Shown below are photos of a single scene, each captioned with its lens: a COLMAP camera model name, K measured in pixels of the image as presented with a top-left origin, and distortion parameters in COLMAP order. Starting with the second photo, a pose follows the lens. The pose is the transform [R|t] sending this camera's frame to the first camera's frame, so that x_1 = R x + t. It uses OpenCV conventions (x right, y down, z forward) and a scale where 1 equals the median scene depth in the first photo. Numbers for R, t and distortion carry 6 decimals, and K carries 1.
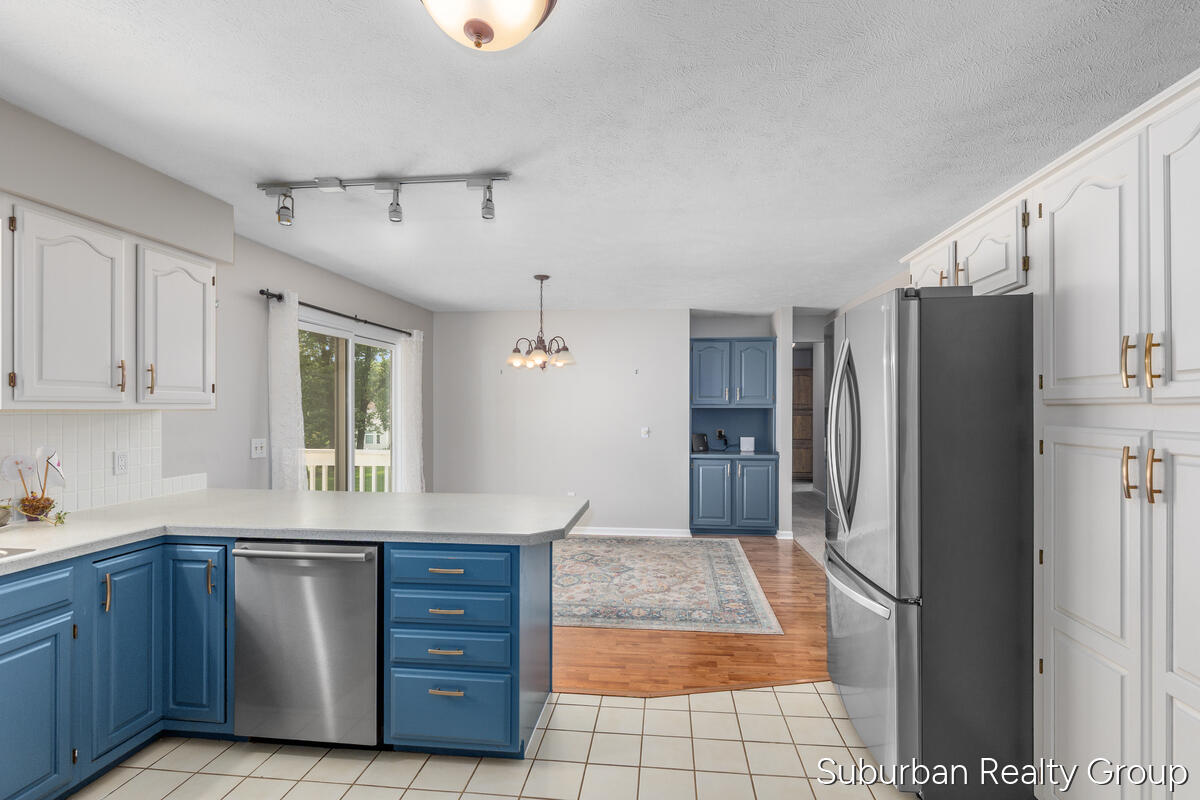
lens RADIAL K [[544.2, 0, 622.3], [0, 544.2, 405.5], [0, 0, 1]] dist [0.003940, -0.000694]
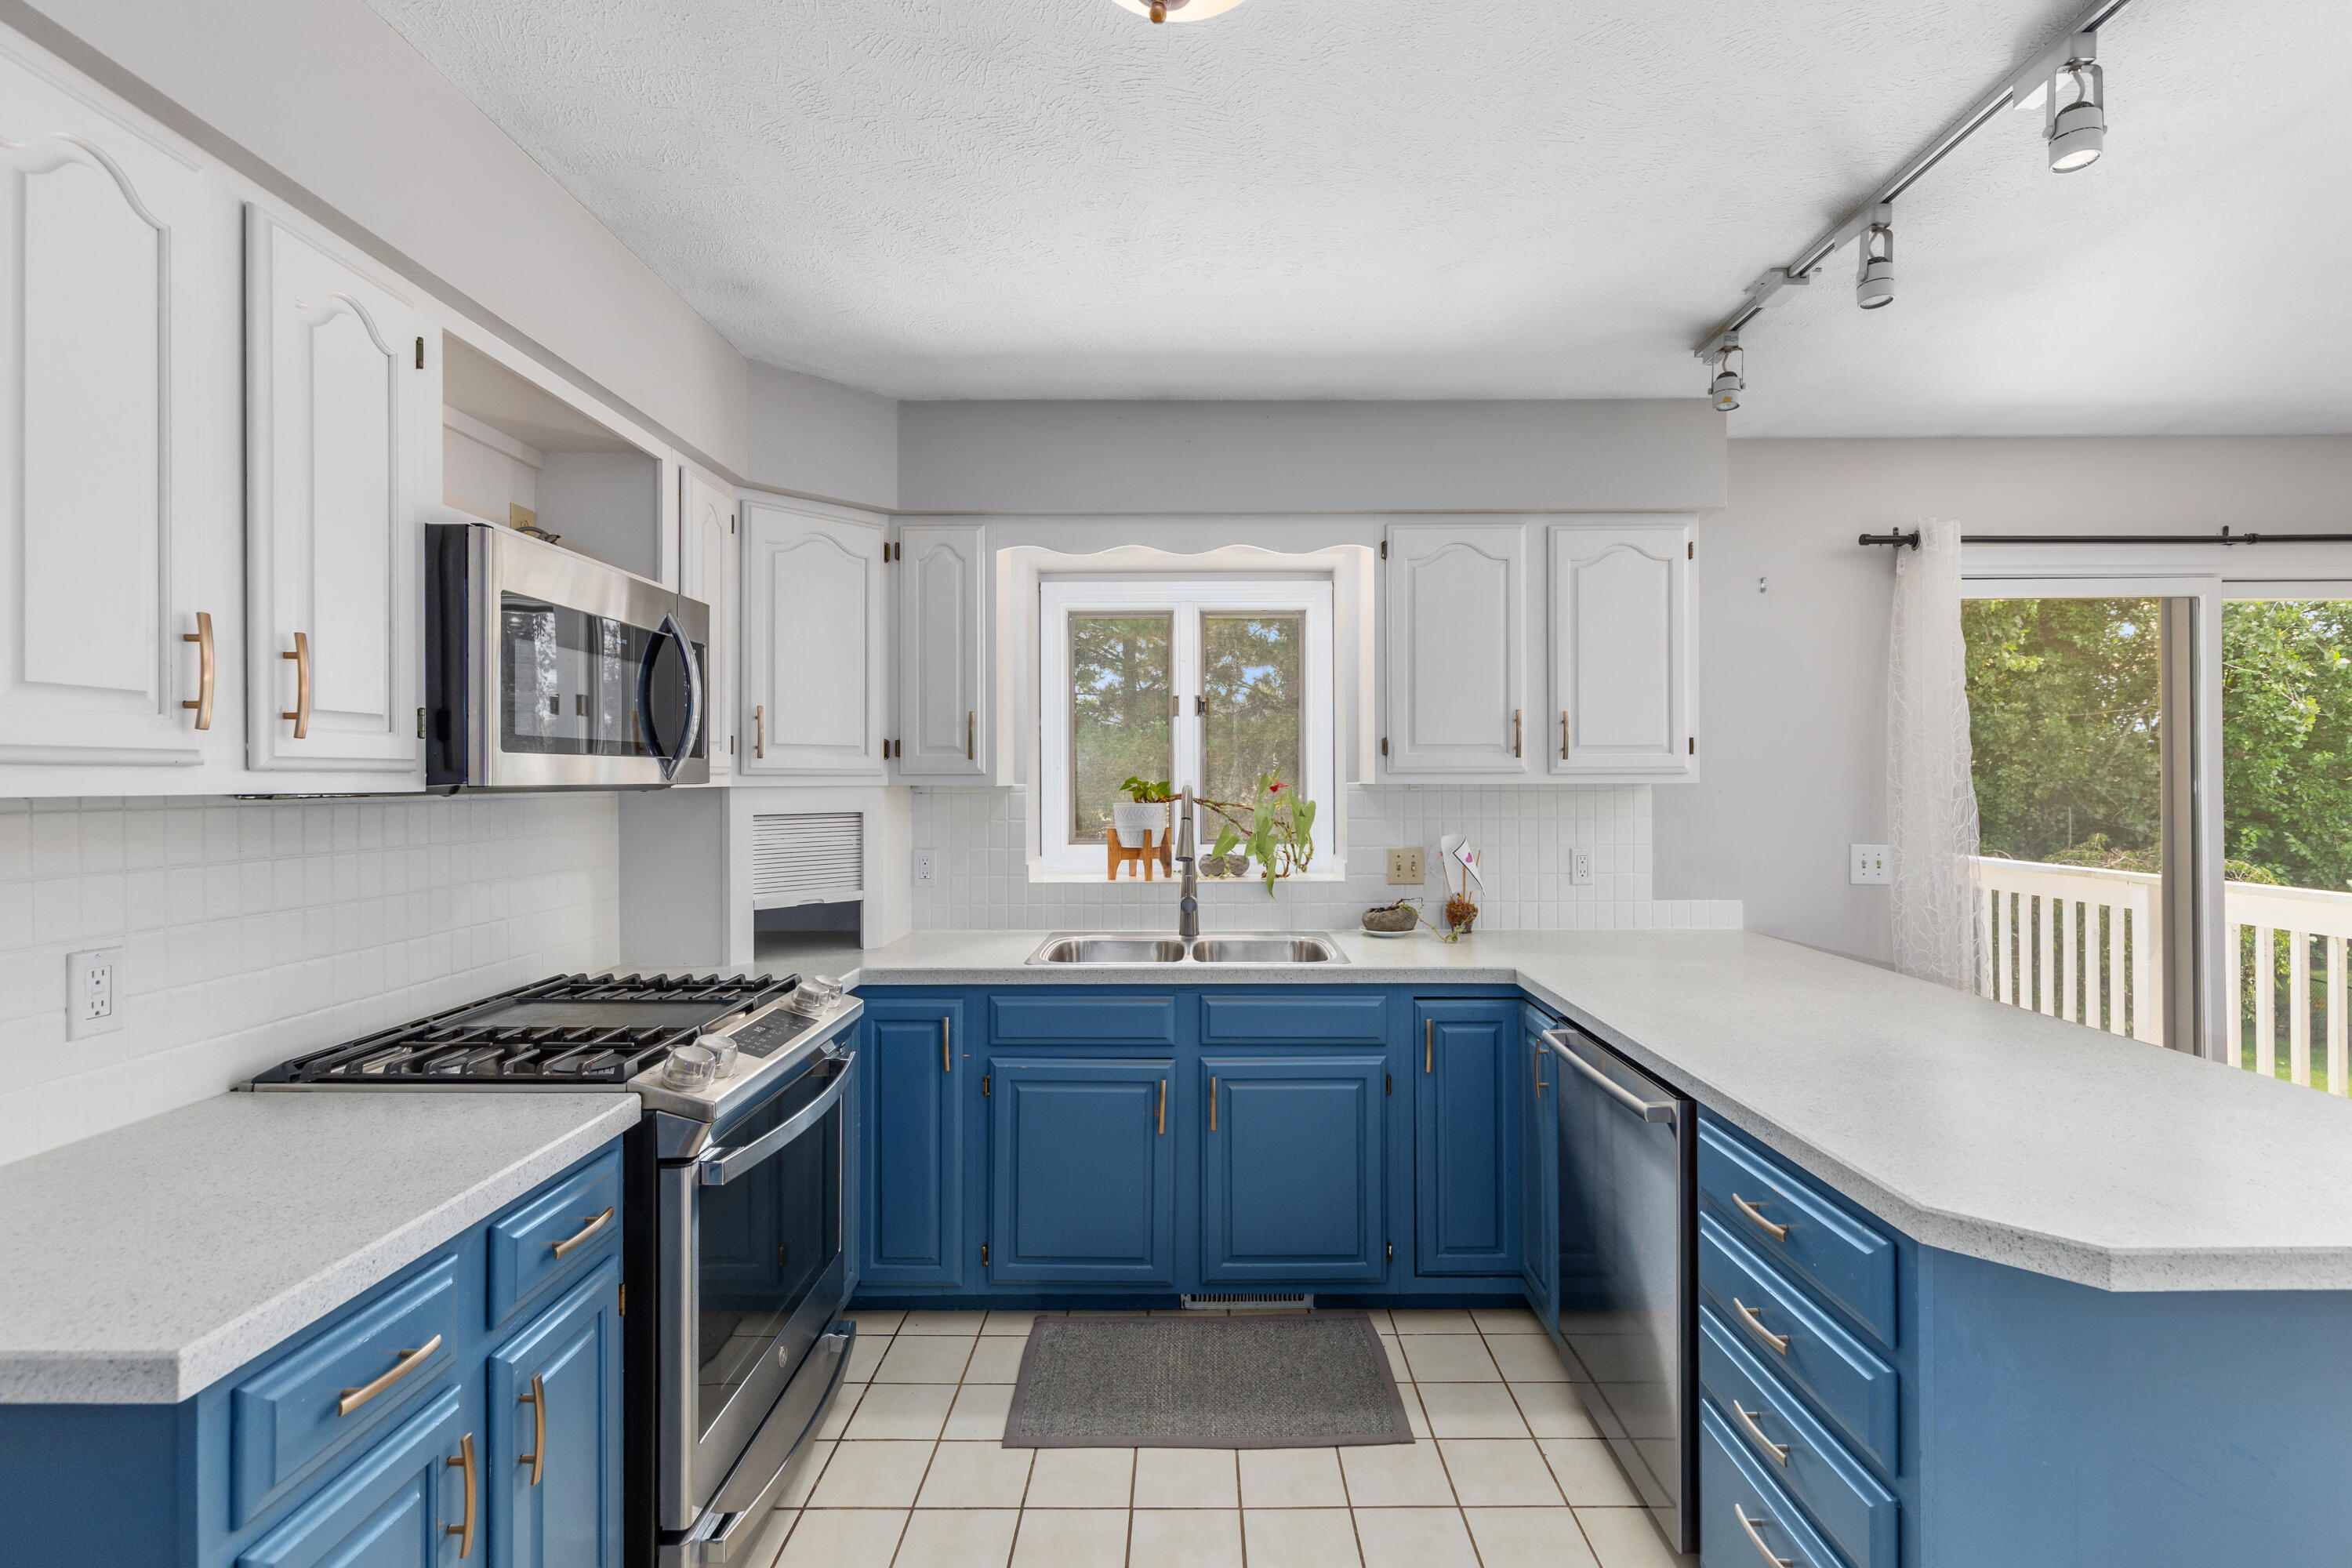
lens RADIAL K [[1066.6, 0, 1185.5], [0, 1066.6, 776.0], [0, 0, 1]] dist [0.003940, -0.000694]
pose [[0.091245, -0.003126, -0.995824, 0.259040], [0.006971, 0.999973, -0.002500, -0.001941], [0.995804, -0.006714, 0.091264, 0.371203]]
